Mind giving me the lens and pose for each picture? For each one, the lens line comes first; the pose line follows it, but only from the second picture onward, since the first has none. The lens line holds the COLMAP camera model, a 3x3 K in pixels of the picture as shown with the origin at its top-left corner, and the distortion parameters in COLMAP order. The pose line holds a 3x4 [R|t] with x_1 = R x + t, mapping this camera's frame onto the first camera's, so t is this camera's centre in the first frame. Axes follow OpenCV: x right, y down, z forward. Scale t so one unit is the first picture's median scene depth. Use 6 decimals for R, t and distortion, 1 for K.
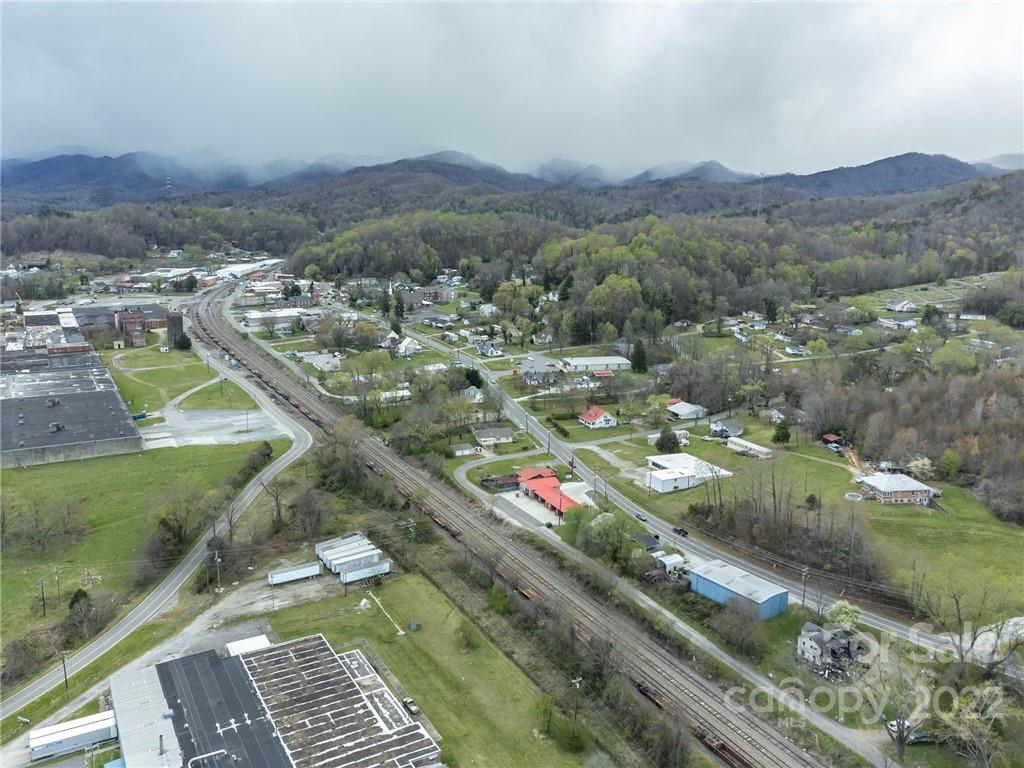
lens RADIAL K [[825.0, 0, 468.8], [0, 825.0, 350.2], [0, 0, 1]] dist [0.033540, -0.014218]
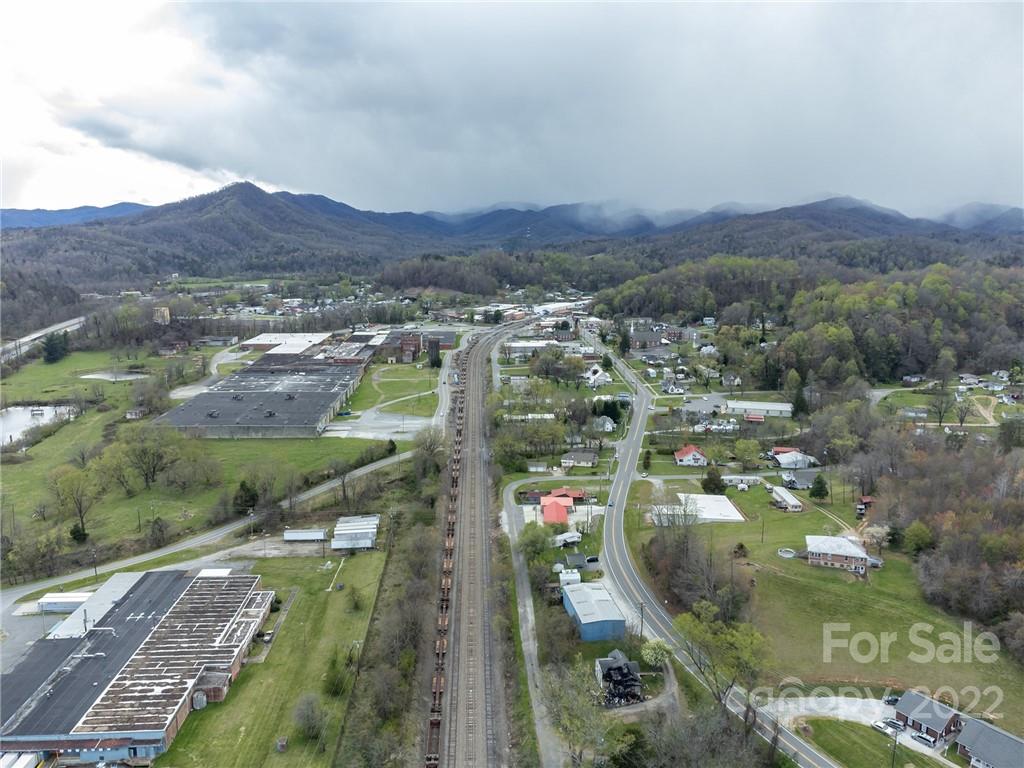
lens RADIAL K [[760.3, 0, 512.0], [0, 760.3, 384.0], [0, 0, 1]] dist [0.037326, -0.038634]
pose [[0.903473, 0.078699, -0.421359, 0.354249], [-0.079284, 0.996721, 0.016162, -0.006018], [0.421250, 0.018805, 0.906750, 0.034423]]
